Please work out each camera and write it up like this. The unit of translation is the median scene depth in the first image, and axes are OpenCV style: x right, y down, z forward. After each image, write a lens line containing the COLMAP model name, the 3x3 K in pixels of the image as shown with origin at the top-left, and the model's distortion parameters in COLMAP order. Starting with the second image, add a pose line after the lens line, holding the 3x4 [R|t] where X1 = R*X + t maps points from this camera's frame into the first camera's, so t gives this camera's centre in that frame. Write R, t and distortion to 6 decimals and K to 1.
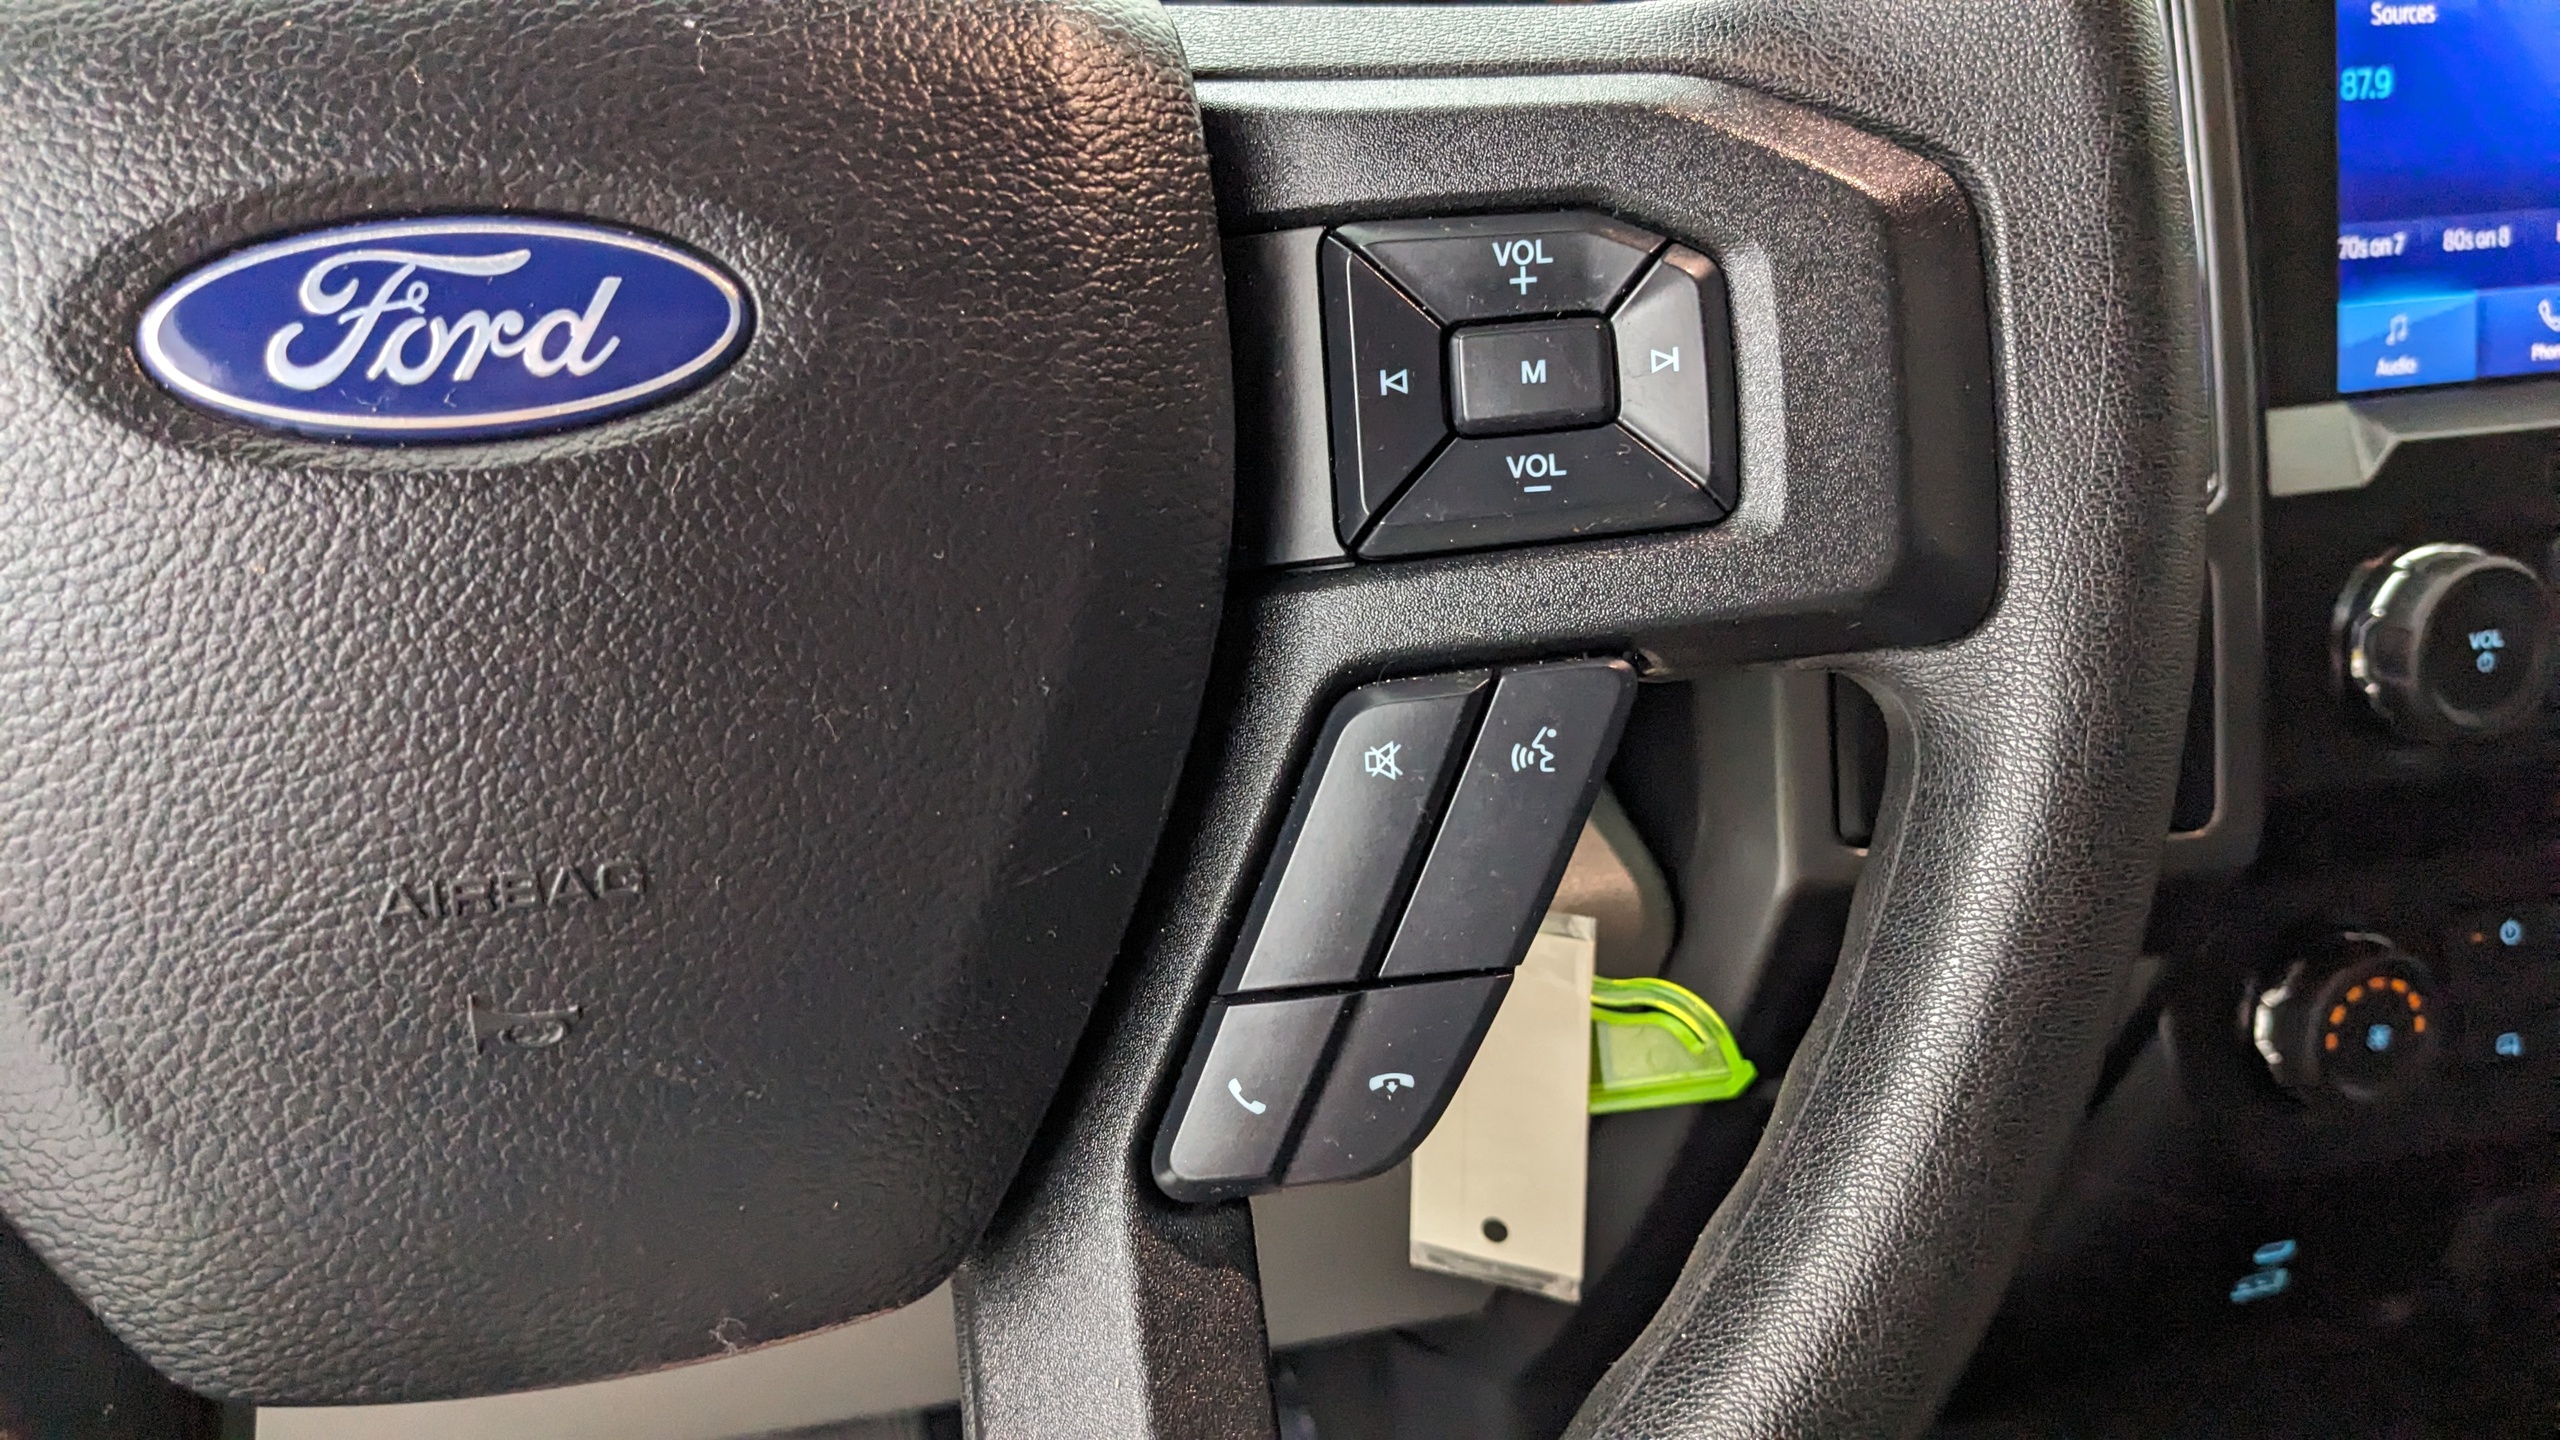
lens RADIAL K [[1978.0, 0, 1280.0], [0, 1978.0, 720.0], [0, 0, 1]] dist [0.045165, -0.092012]
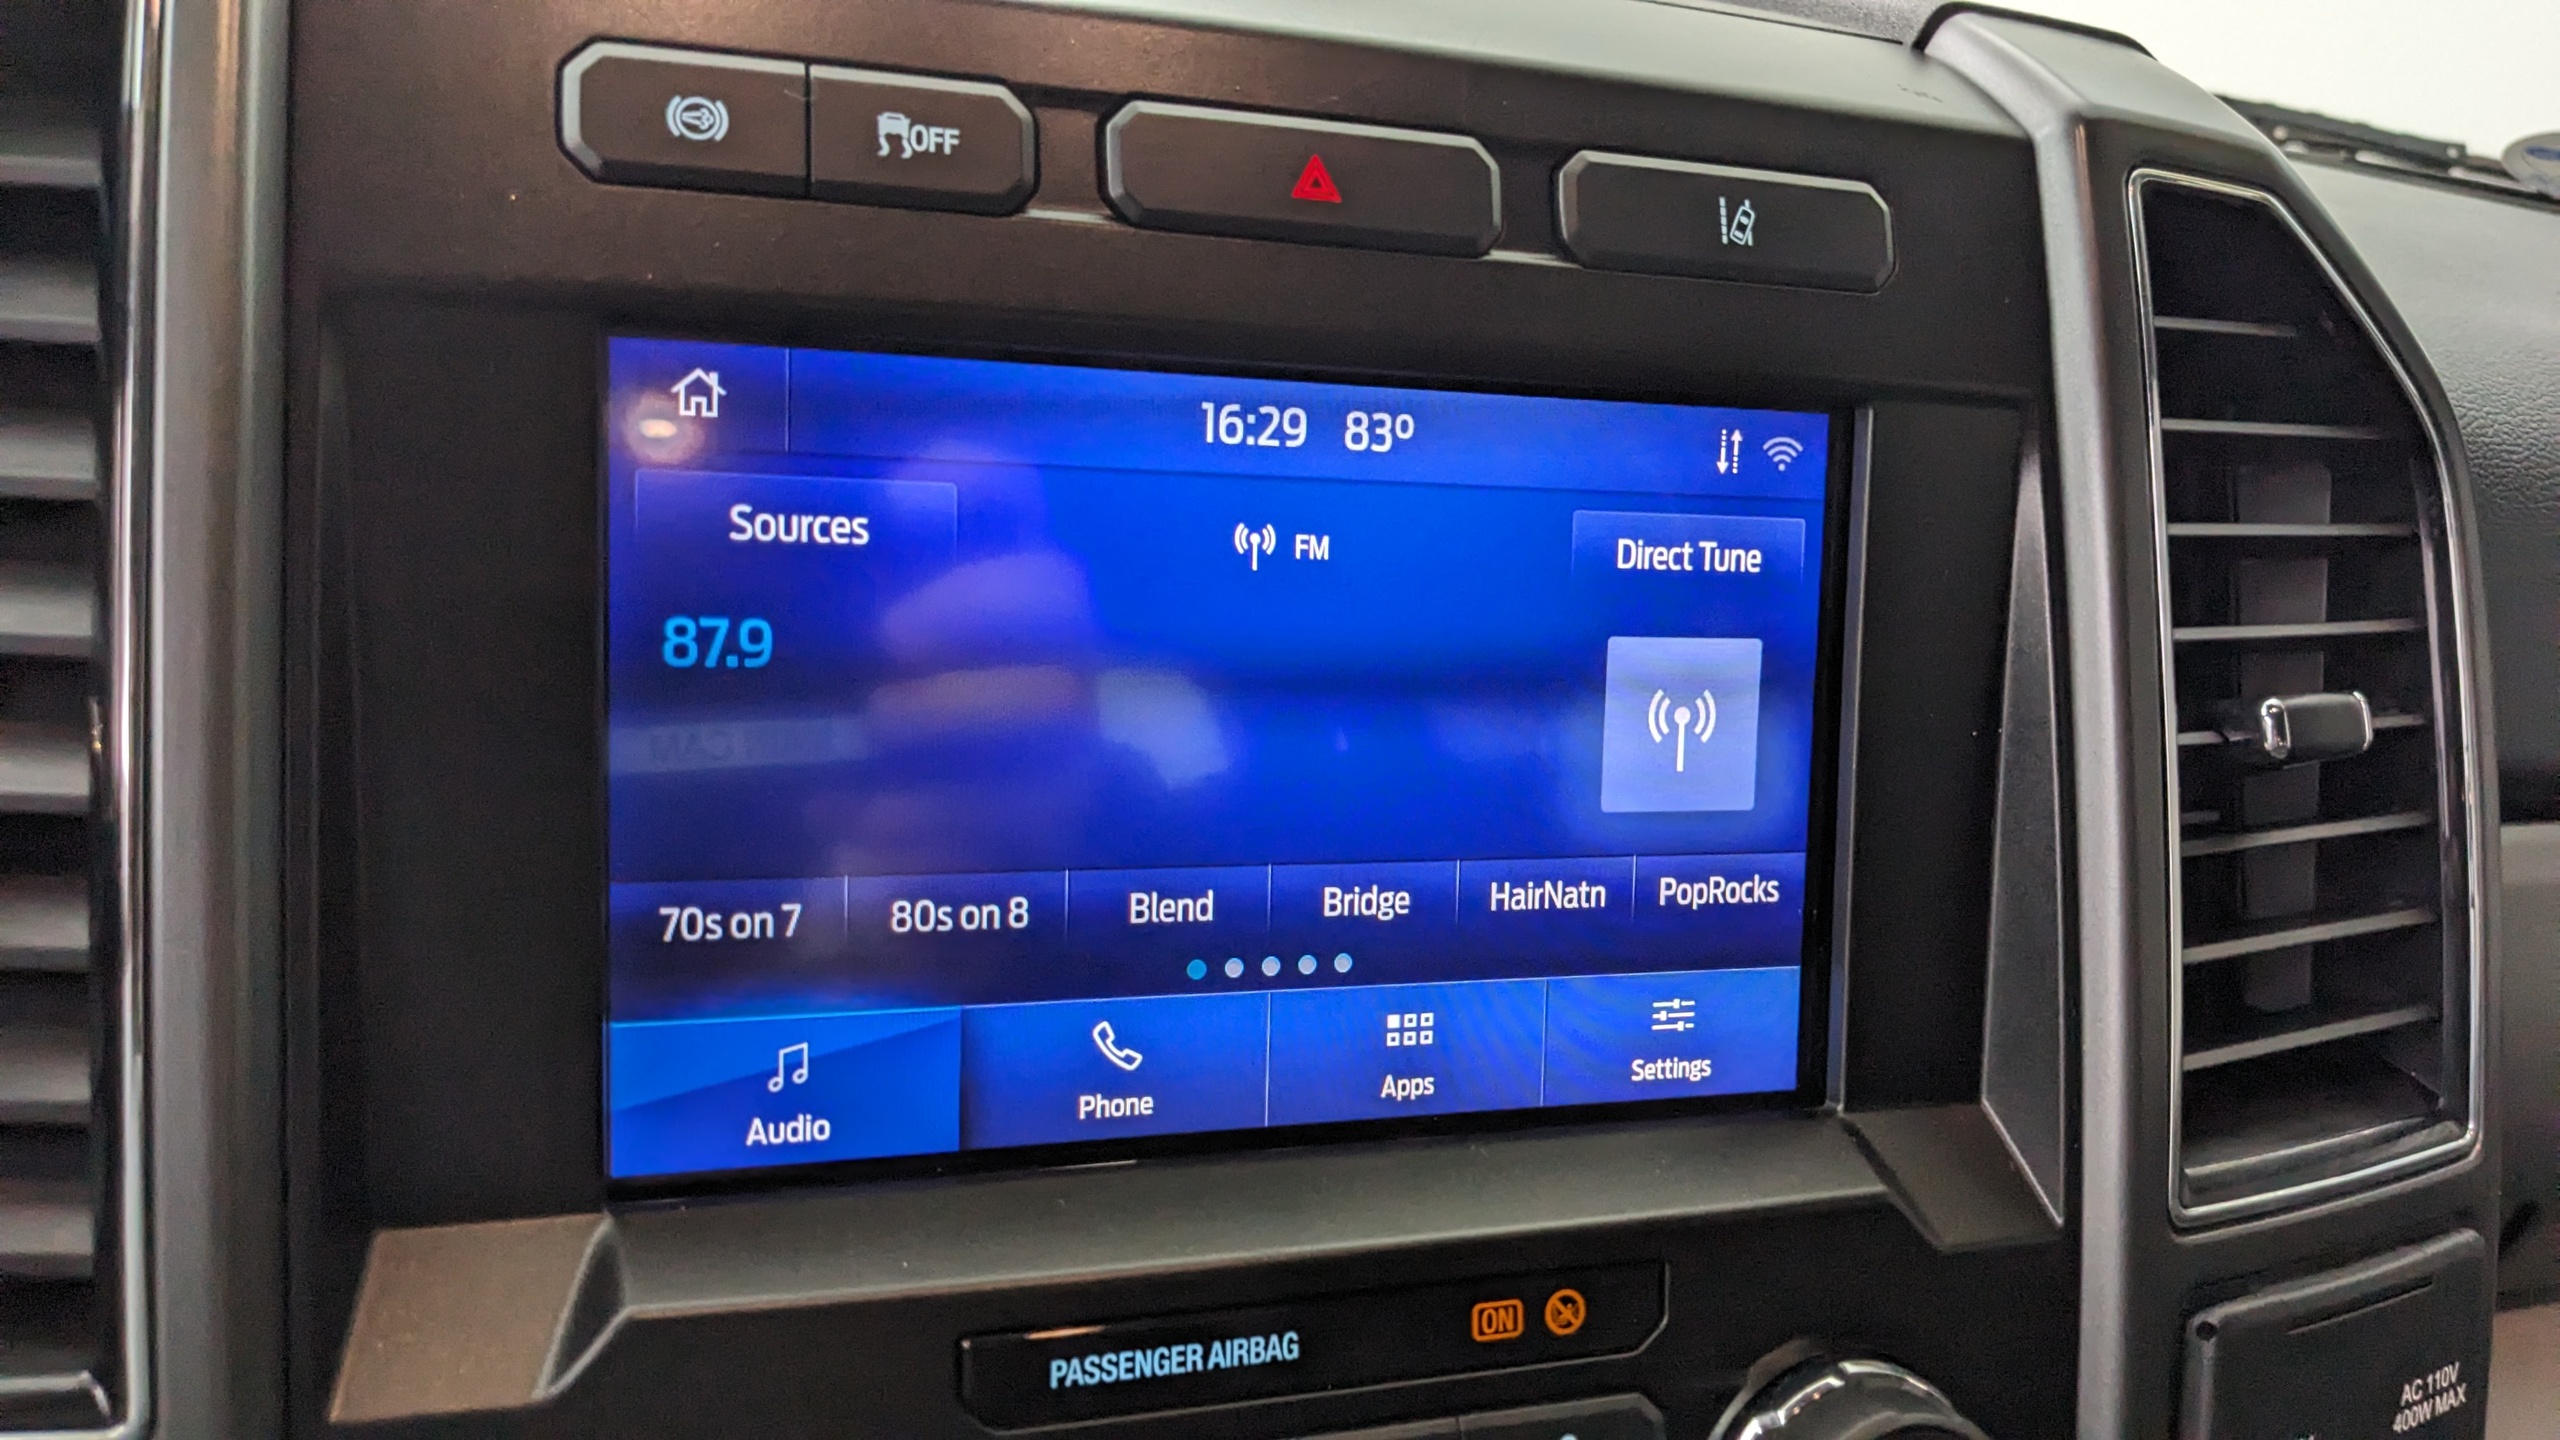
lens RADIAL K [[1925.7, 0, 1317.0], [0, 1925.7, 776.9], [0, 0, 1]] dist [0.076155, -0.118907]
pose [[0.989142, 0.095648, 0.111581, 1.206676], [-0.085019, 0.991703, -0.096419, -0.447719], [-0.119878, 0.085886, 0.989067, 0.806829]]
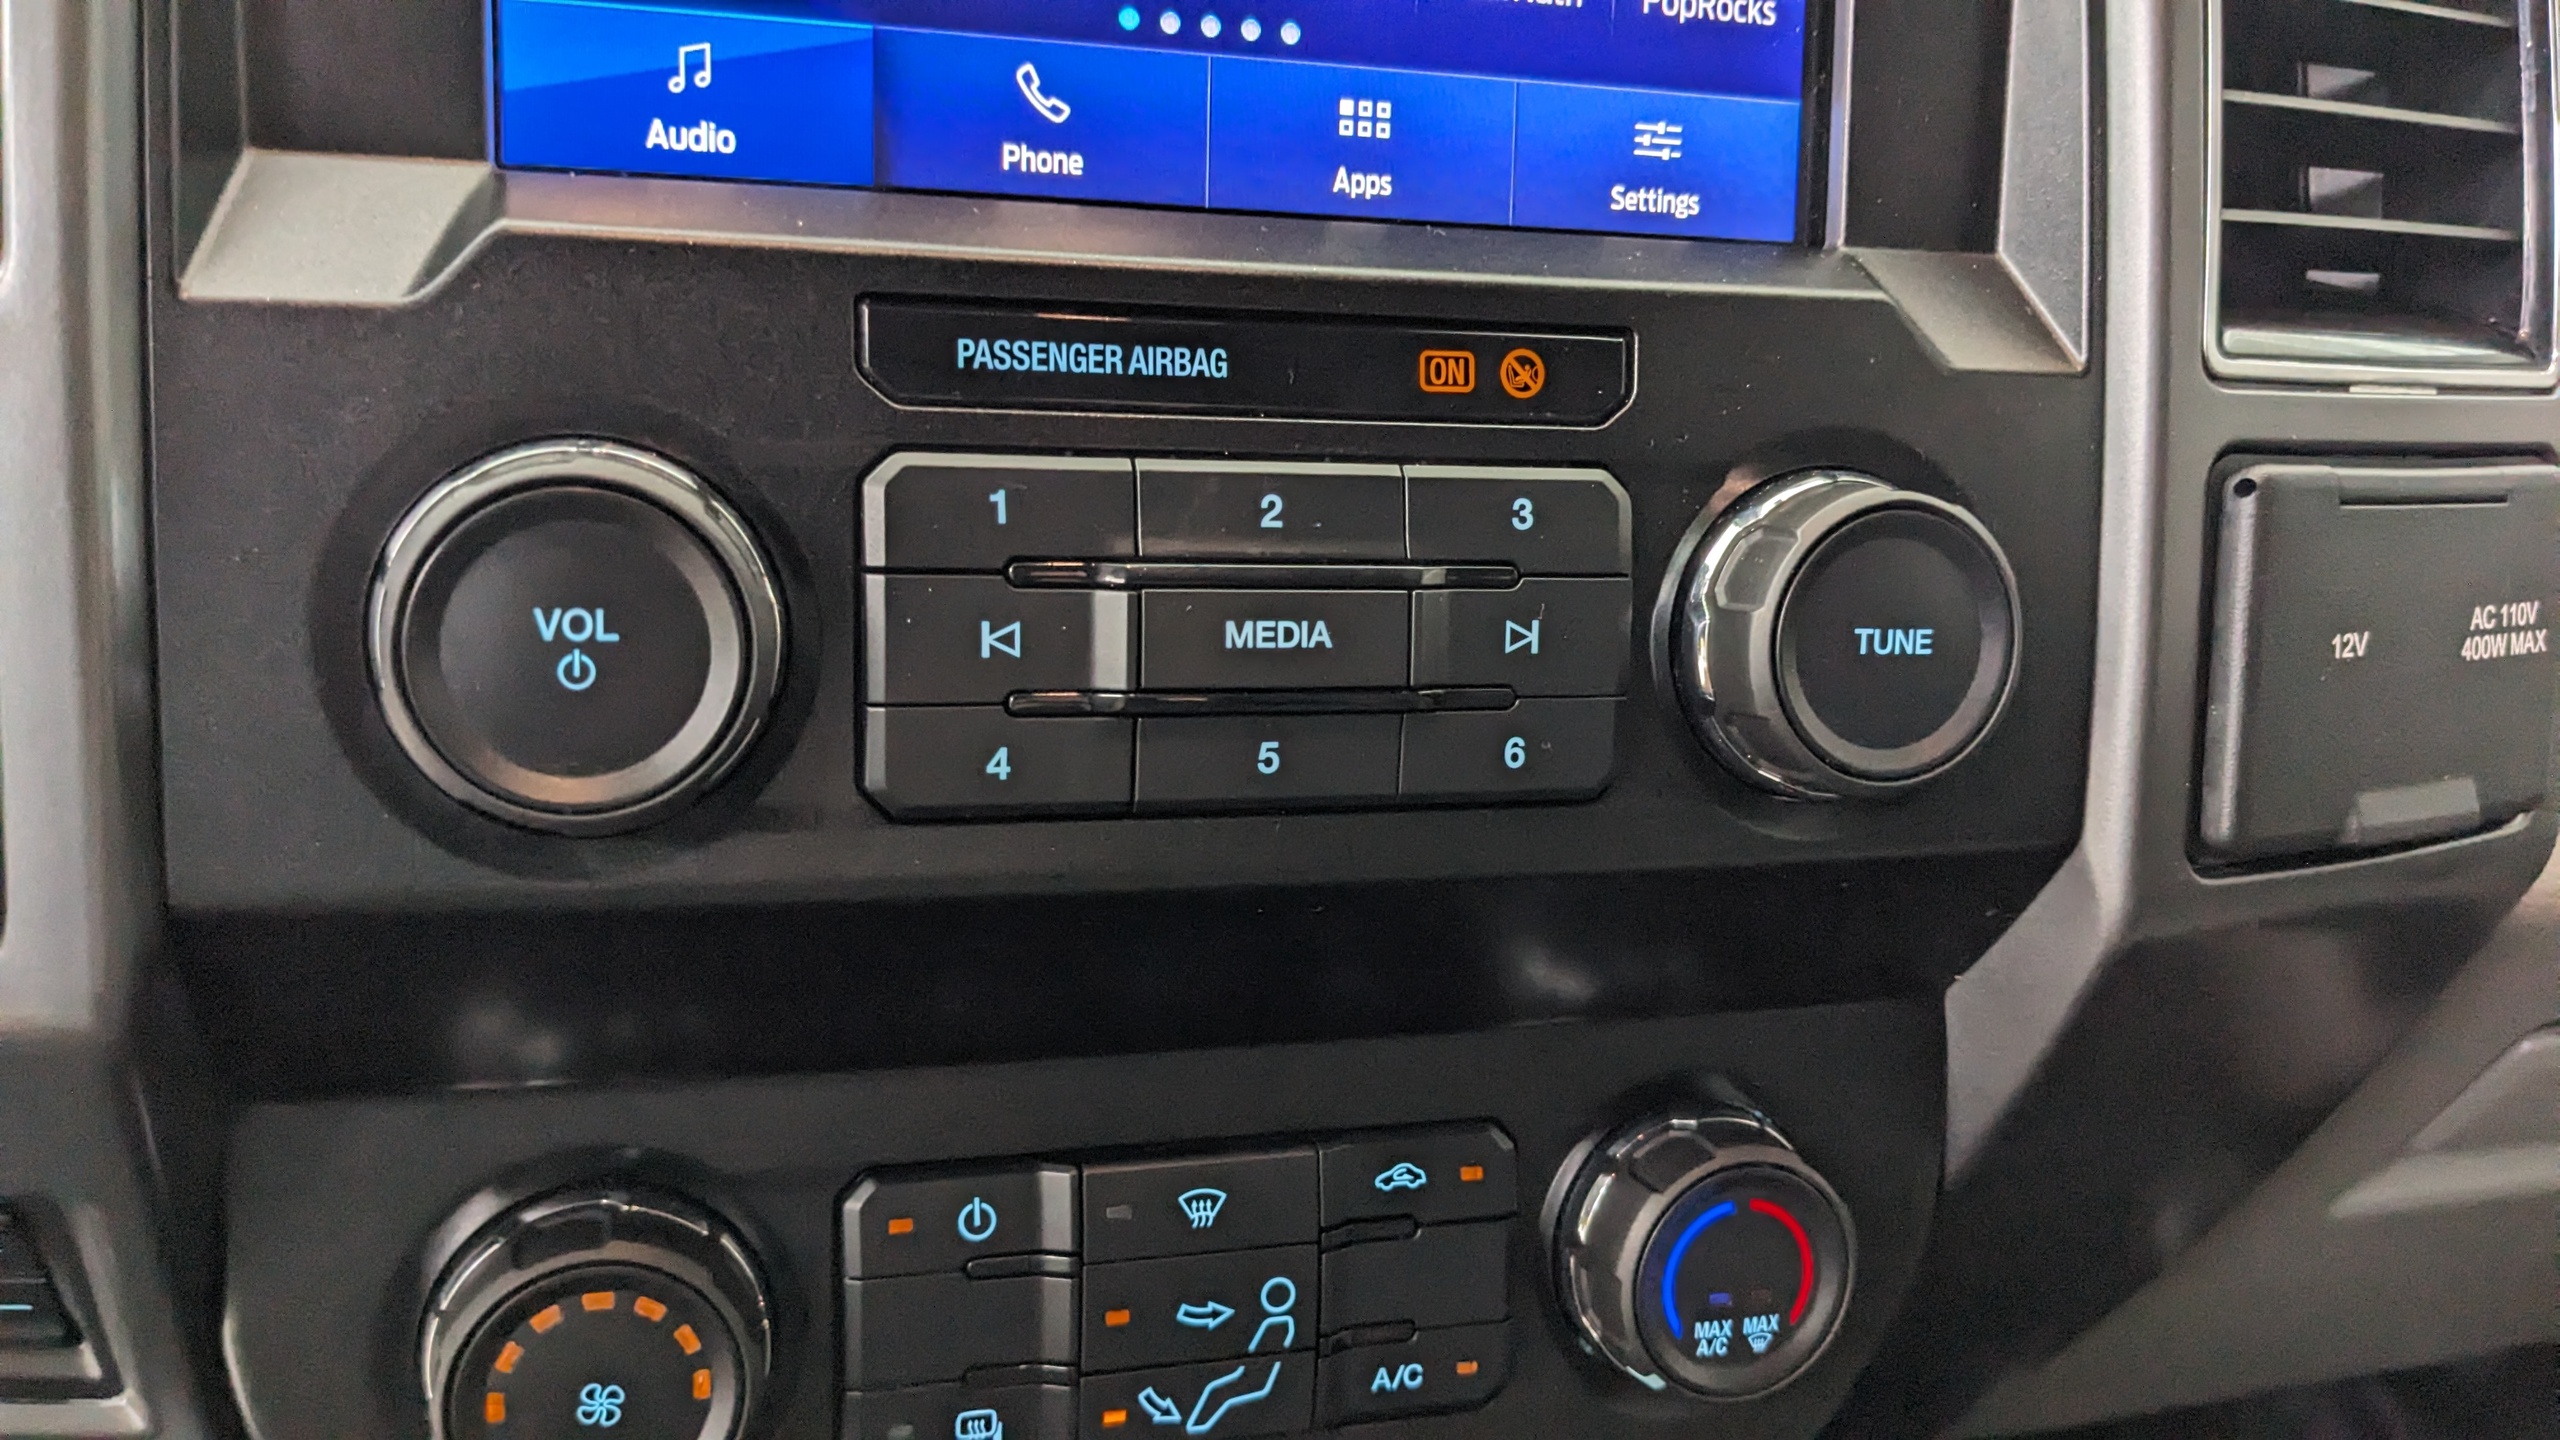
lens RADIAL K [[1978.0, 0, 1280.0], [0, 1978.0, 720.0], [0, 0, 1]] dist [0.045165, -0.092012]
pose [[0.994013, 0.097702, 0.048916, 1.337433], [-0.093772, 0.992607, -0.077060, 0.007889], [-0.056083, 0.072012, 0.995826, 0.885194]]
